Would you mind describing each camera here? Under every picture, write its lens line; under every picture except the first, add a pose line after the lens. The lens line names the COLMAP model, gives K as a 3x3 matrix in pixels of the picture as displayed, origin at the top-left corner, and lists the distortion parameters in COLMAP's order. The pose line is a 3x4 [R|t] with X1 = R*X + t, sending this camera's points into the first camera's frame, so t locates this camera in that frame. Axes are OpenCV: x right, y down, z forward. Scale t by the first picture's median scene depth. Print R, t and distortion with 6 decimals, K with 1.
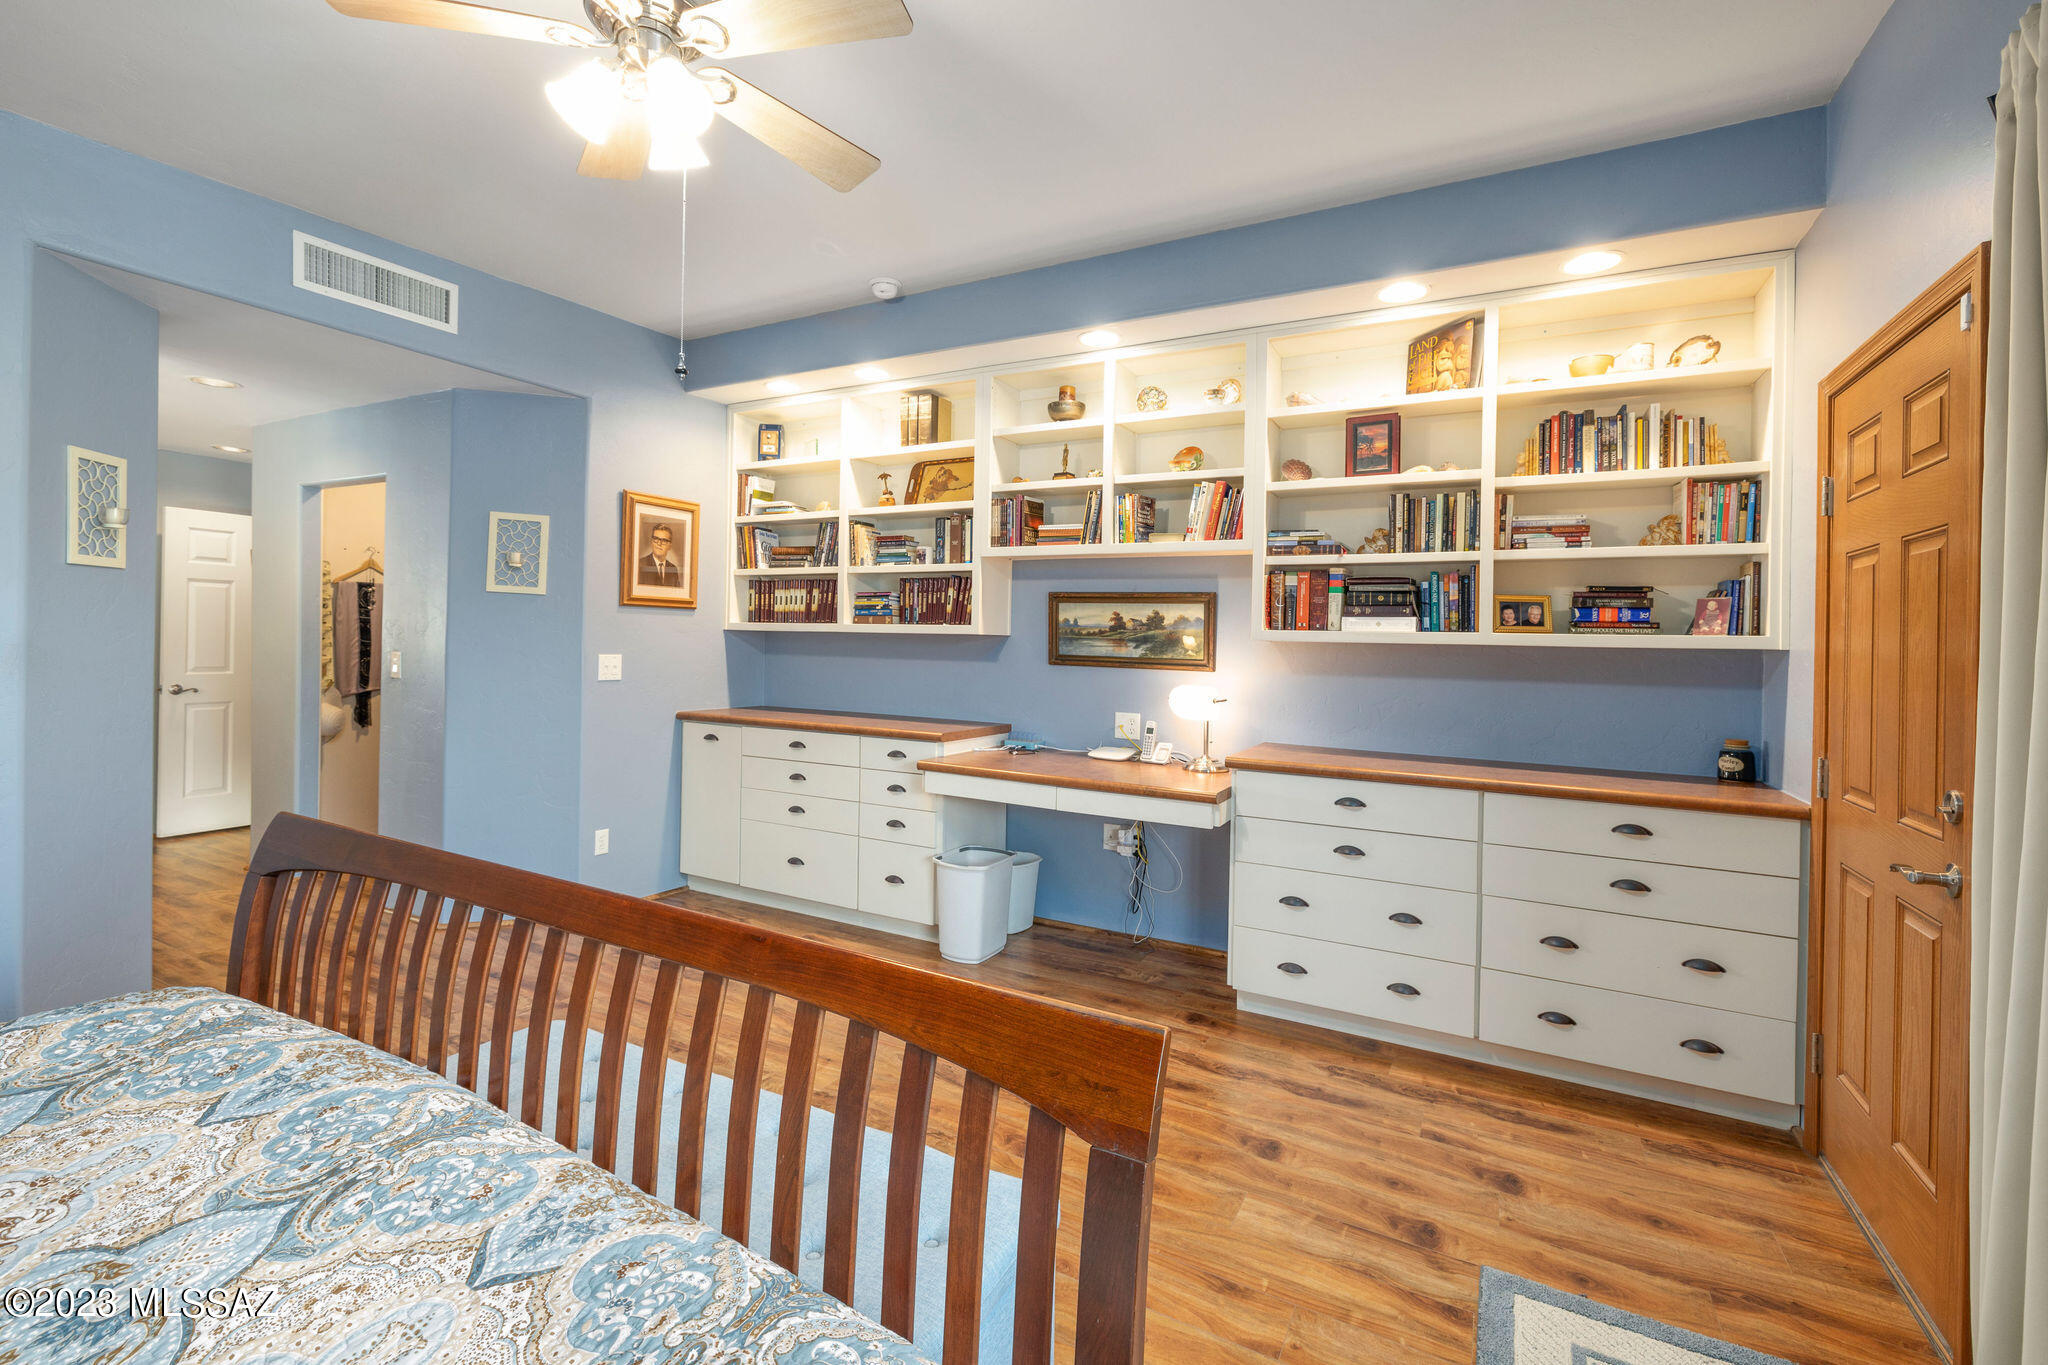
lens RADIAL K [[871.8, 0, 1035.5], [0, 871.8, 649.4], [0, 0, 1]] dist [0.001452, -0.000216]
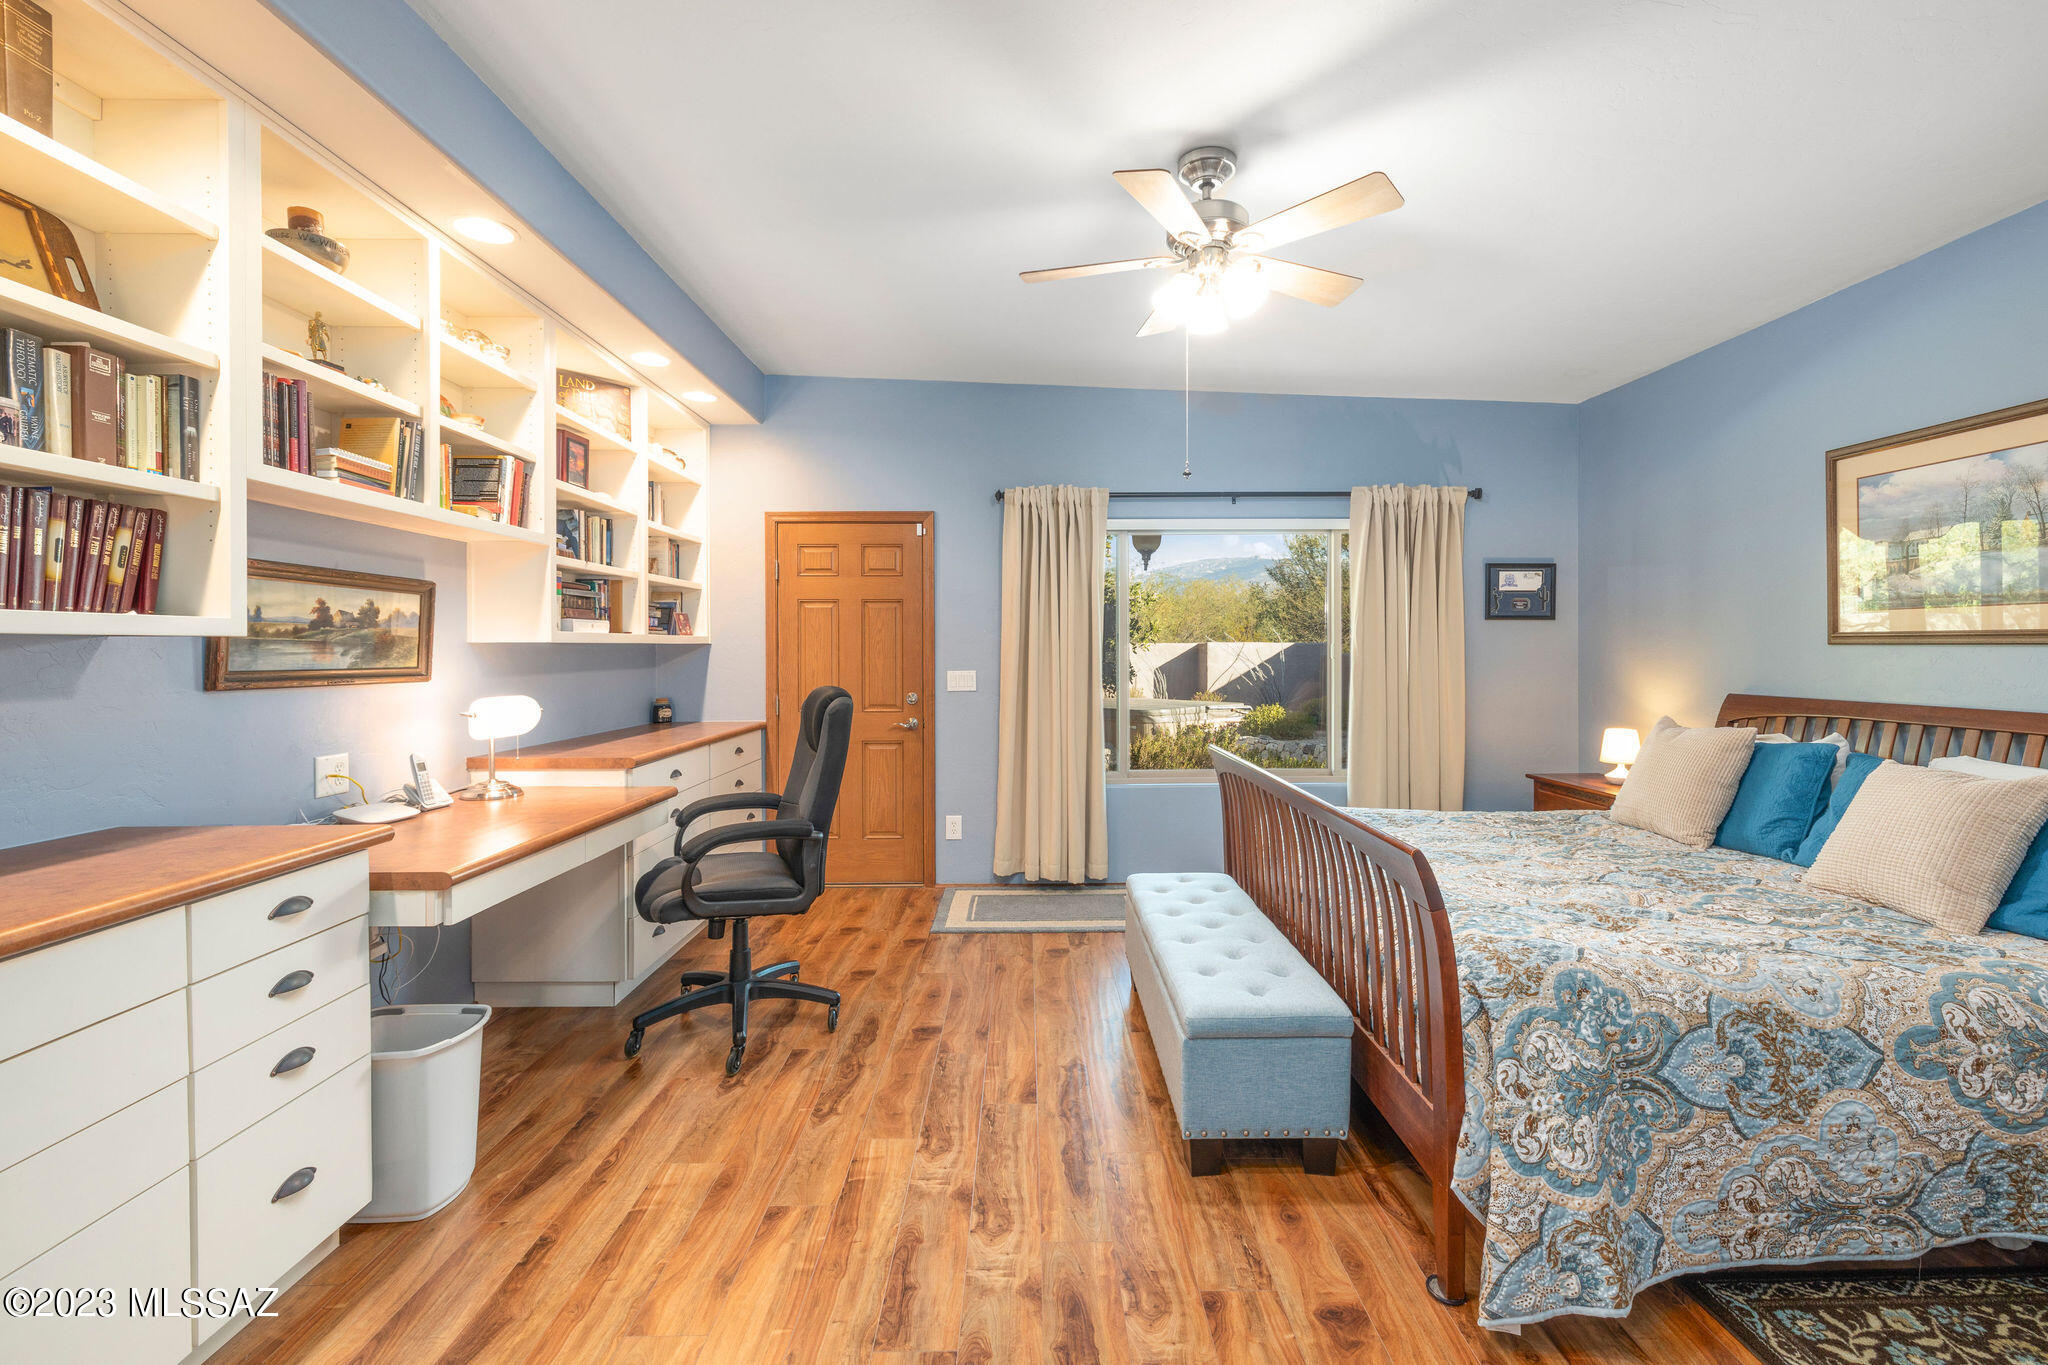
lens RADIAL K [[871.8, 0, 1035.5], [0, 871.8, 649.4], [0, 0, 1]] dist [0.001452, -0.000216]
pose [[-0.473642, -0.025574, 0.880346, -0.733164], [-0.006358, 0.999652, 0.025619, -0.026680], [-0.880695, 0.006537, -0.473640, 0.871649]]
